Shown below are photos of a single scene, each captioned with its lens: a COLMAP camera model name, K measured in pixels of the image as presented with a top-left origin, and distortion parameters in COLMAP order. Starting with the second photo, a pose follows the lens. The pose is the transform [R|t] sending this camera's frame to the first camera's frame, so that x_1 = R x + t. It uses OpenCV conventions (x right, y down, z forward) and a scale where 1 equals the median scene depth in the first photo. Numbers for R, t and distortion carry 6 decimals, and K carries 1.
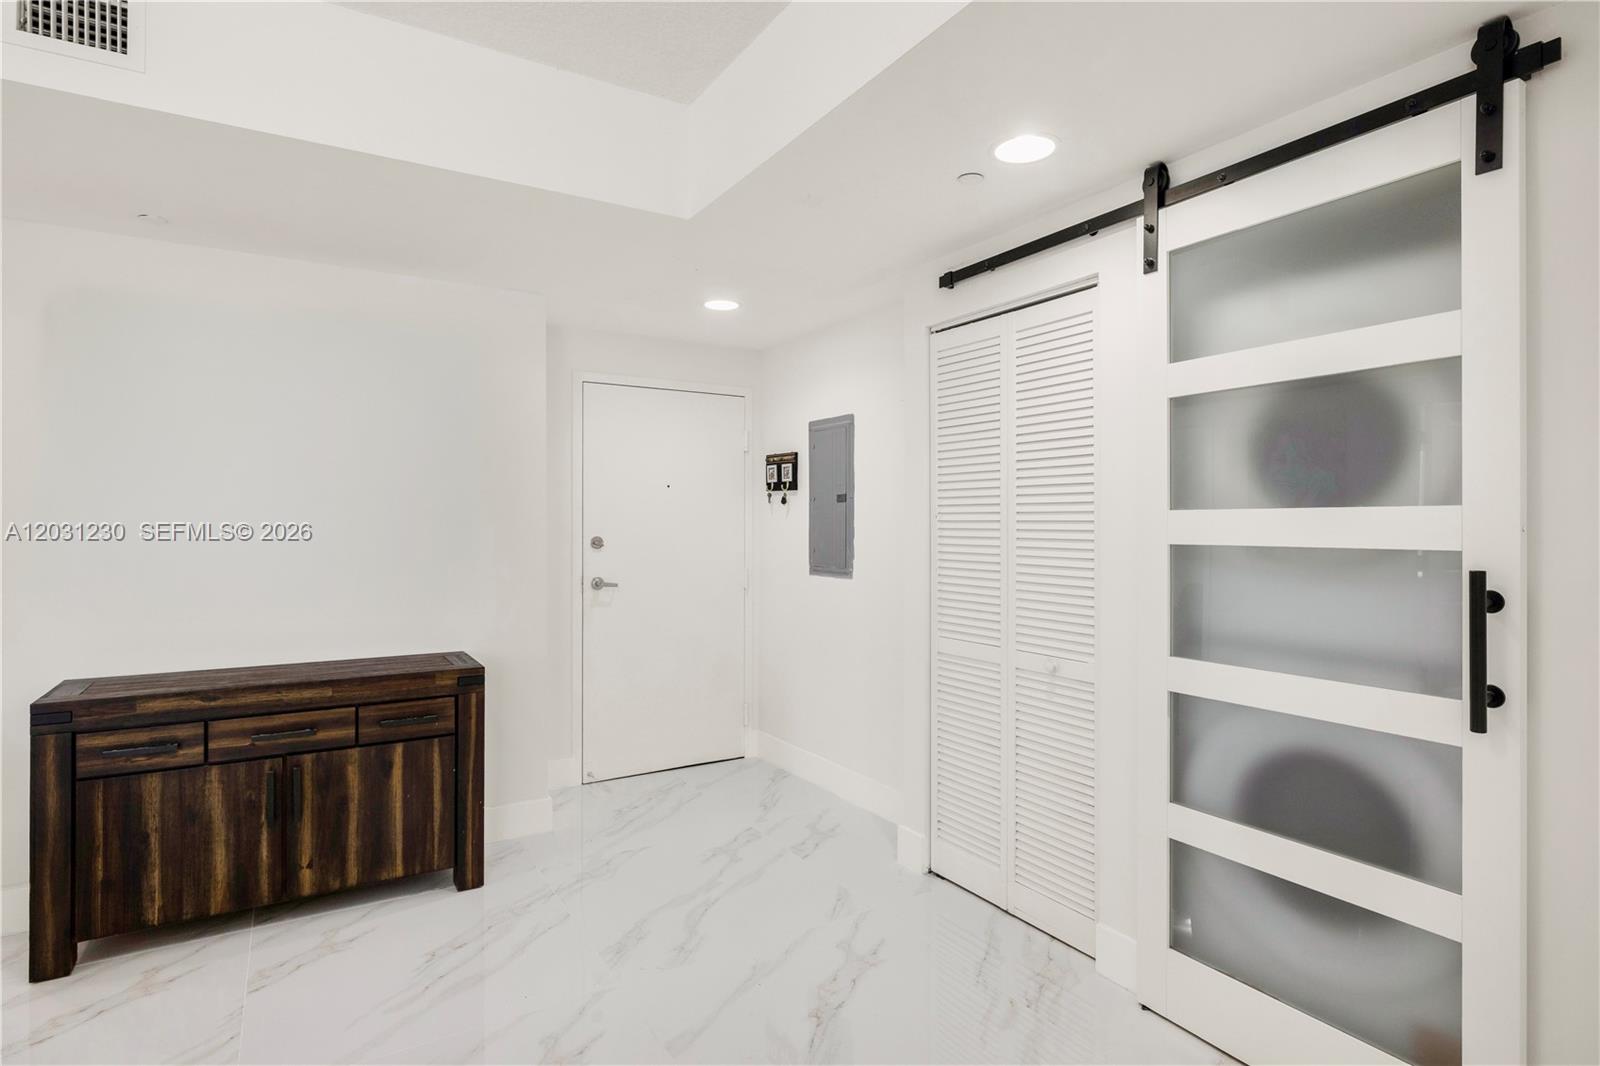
lens RADIAL K [[826.2, 0, 800.7], [0, 826.2, 525.4], [0, 0, 1]] dist [-0.003925, 0.000928]
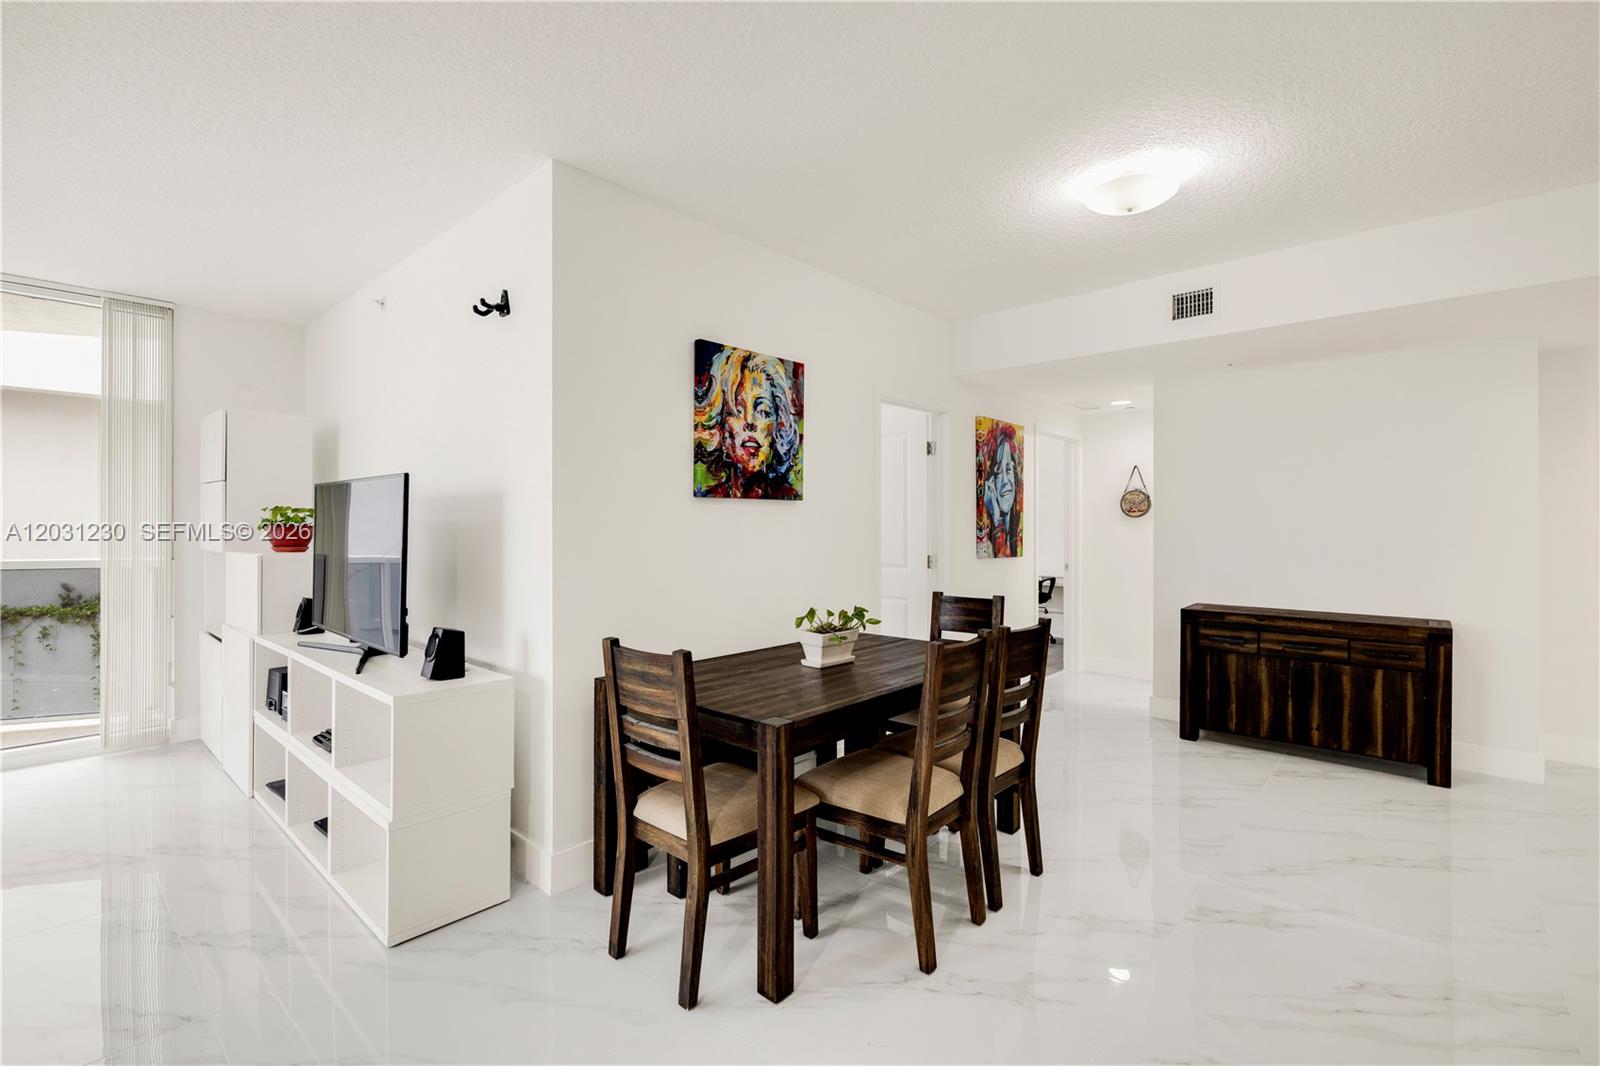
lens RADIAL K [[713.5, 0, 802.9], [0, 713.5, 532.4], [0, 0, 1]] dist [-0.003029, -0.000278]
pose [[0.288947, 0.002240, -0.957342, 0.490488], [-0.005248, 0.999986, 0.000756, 0.017496], [0.957331, 0.004806, 0.288955, -0.423864]]
